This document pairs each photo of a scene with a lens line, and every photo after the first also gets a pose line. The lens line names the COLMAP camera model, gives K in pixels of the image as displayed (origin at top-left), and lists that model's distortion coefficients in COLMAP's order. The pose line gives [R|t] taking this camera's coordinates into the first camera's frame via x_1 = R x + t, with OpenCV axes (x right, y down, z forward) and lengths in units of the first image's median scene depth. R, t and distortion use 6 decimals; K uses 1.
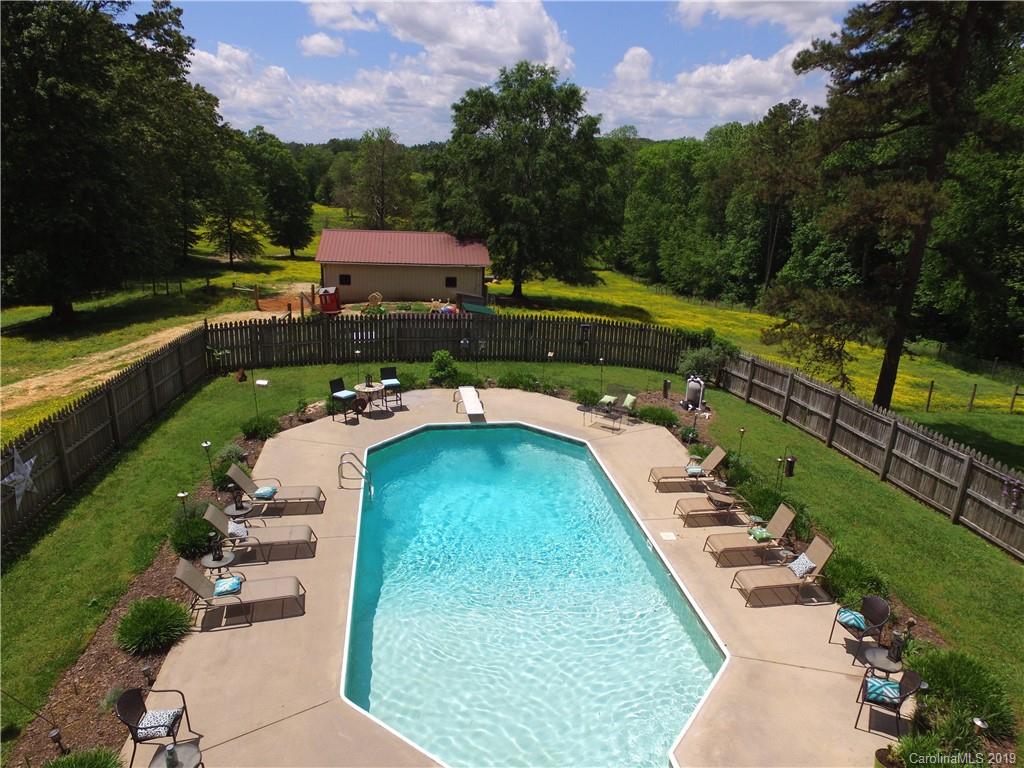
lens RADIAL K [[693.2, 0, 546.4], [0, 693.2, 374.2], [0, 0, 1]] dist [-0.131478, 0.103130]
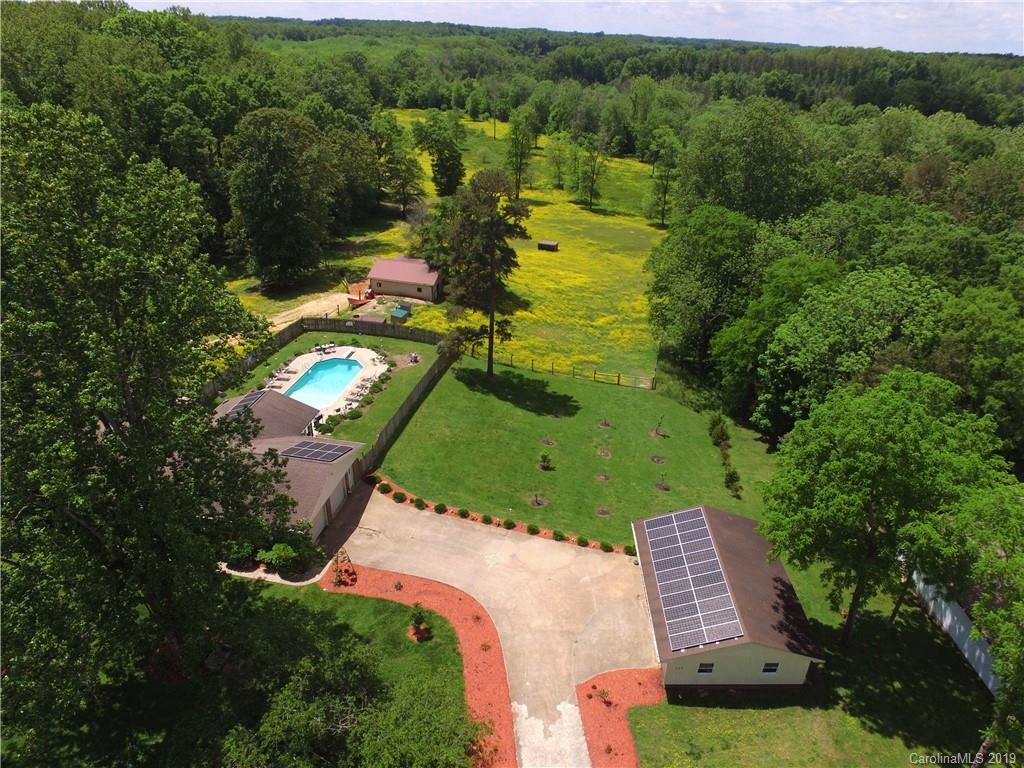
lens RADIAL K [[693.2, 0, 546.4], [0, 693.2, 374.2], [0, 0, 1]] dist [-0.131478, 0.103130]
pose [[0.938478, 0.147120, -0.312433, 2.273154], [-0.096330, 0.980328, 0.172269, -0.645576], [0.331631, -0.131574, 0.934189, -2.376355]]
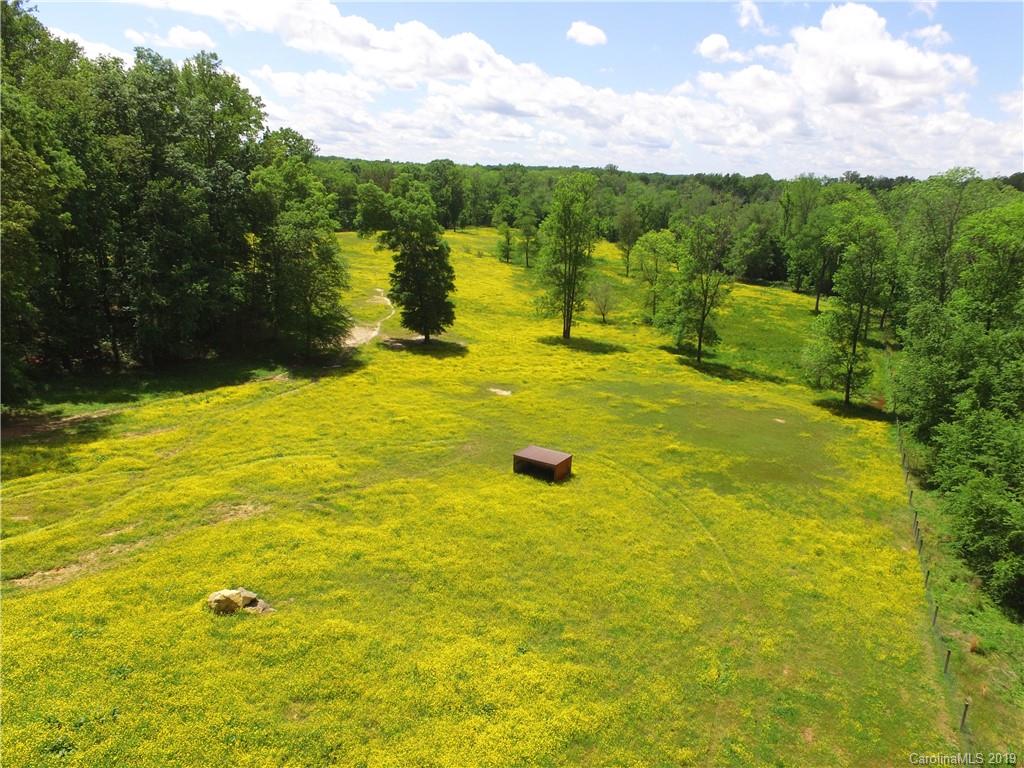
lens RADIAL K [[693.2, 0, 546.4], [0, 693.2, 374.2], [0, 0, 1]] dist [-0.131478, 0.103130]
pose [[0.845587, 0.129420, -0.517913, 1.042436], [-0.152008, 0.988379, -0.001196, -1.108464], [0.511739, 0.079739, 0.855433, 2.842082]]
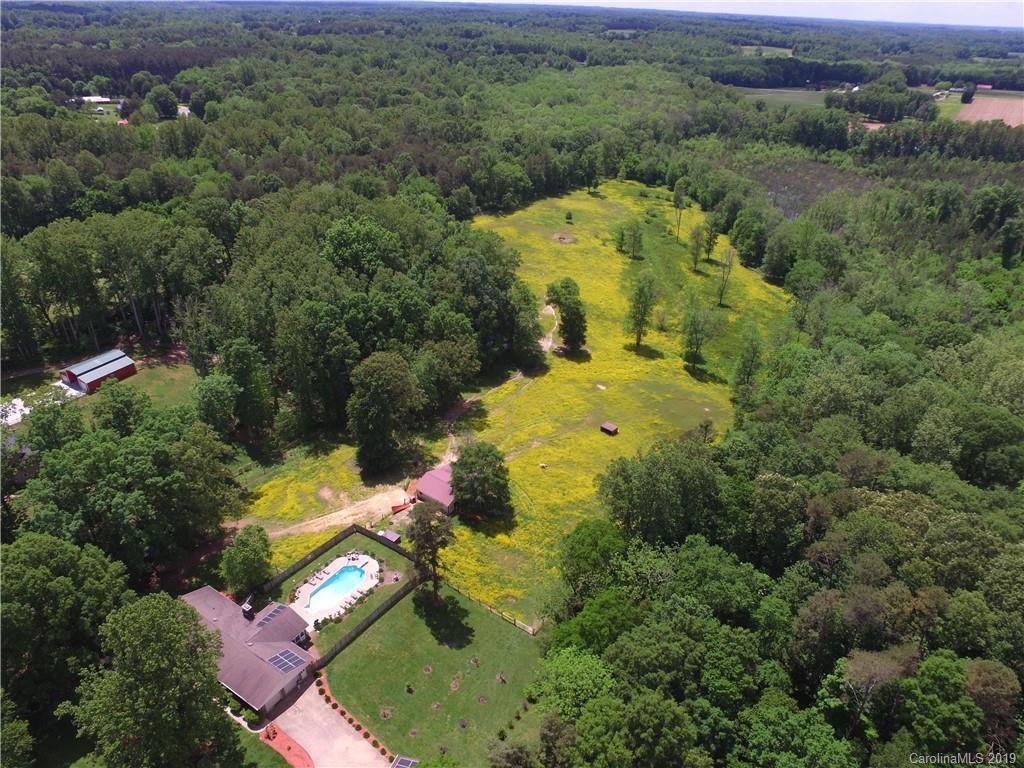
lens RADIAL K [[693.2, 0, 546.4], [0, 693.2, 374.2], [0, 0, 1]] dist [-0.131478, 0.103130]
pose [[0.730064, 0.309624, -0.609212, 4.804065], [-0.196931, 0.948974, 0.246306, -3.811306], [0.654388, -0.059846, 0.753787, -2.791322]]
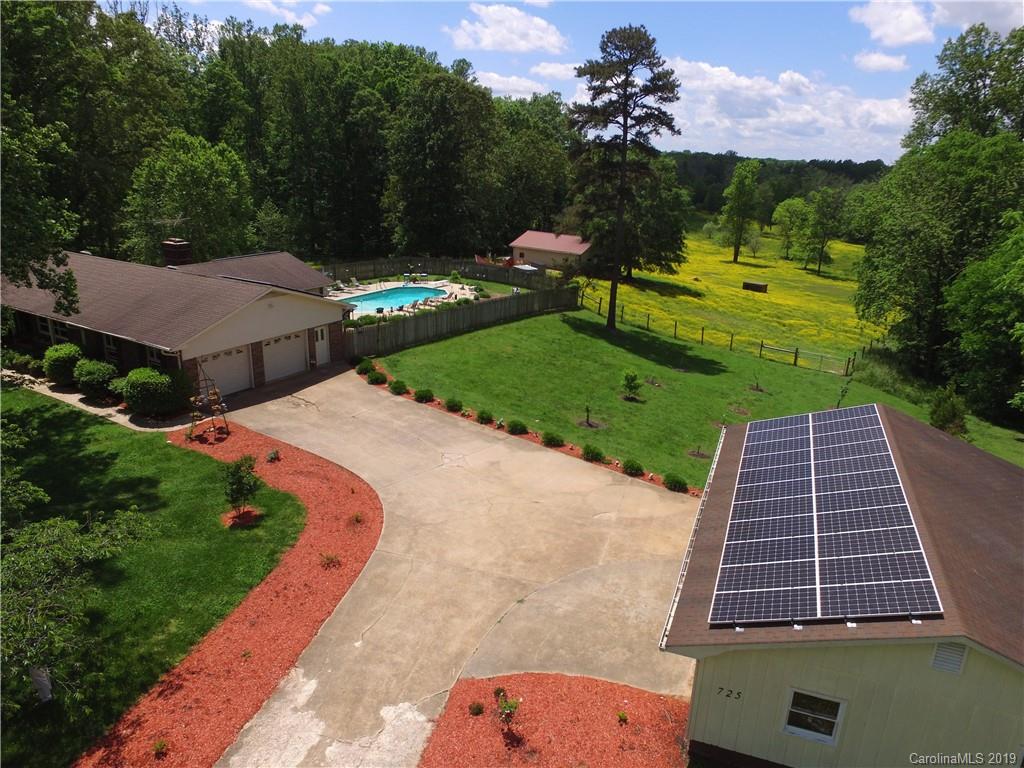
lens RADIAL K [[693.2, 0, 546.4], [0, 693.2, 374.2], [0, 0, 1]] dist [-0.131478, 0.103130]
pose [[0.760332, 0.178101, -0.624640, 2.373819], [-0.192405, 0.980269, 0.045297, 0.220463], [0.620383, 0.085743, 0.779598, -1.139272]]
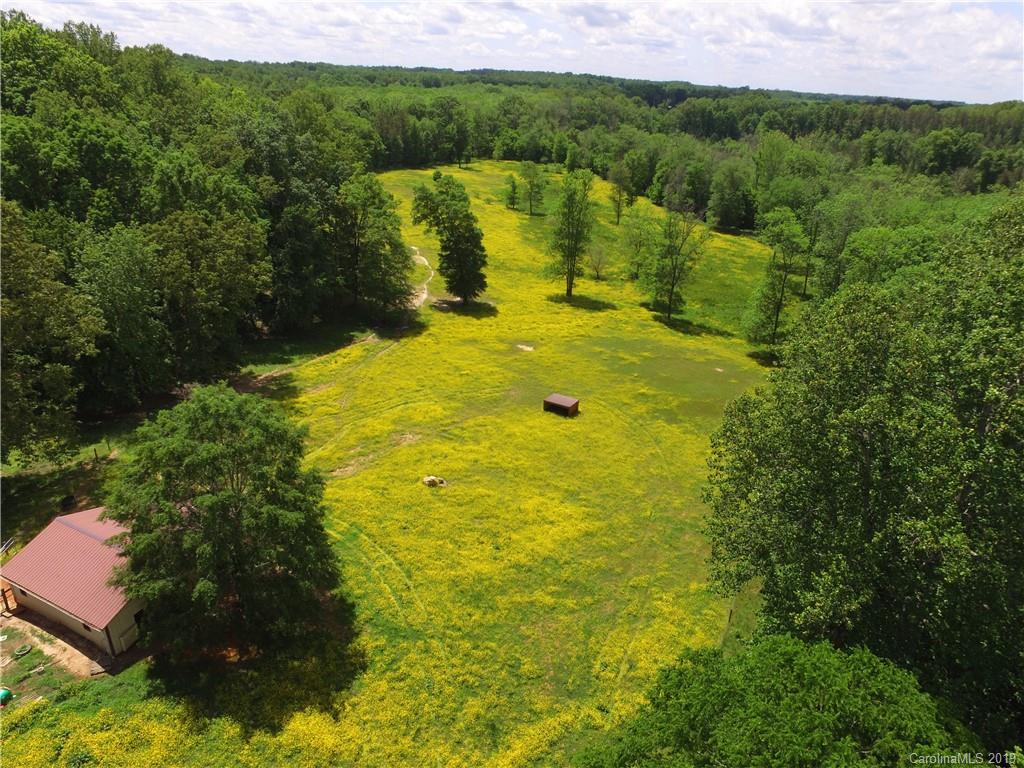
lens RADIAL K [[693.2, 0, 546.4], [0, 693.2, 374.2], [0, 0, 1]] dist [-0.131478, 0.103130]
pose [[0.851716, 0.199440, -0.484566, 1.786545], [-0.155891, 0.979307, 0.129059, -1.563790], [0.500278, -0.034382, 0.865182, 1.111518]]
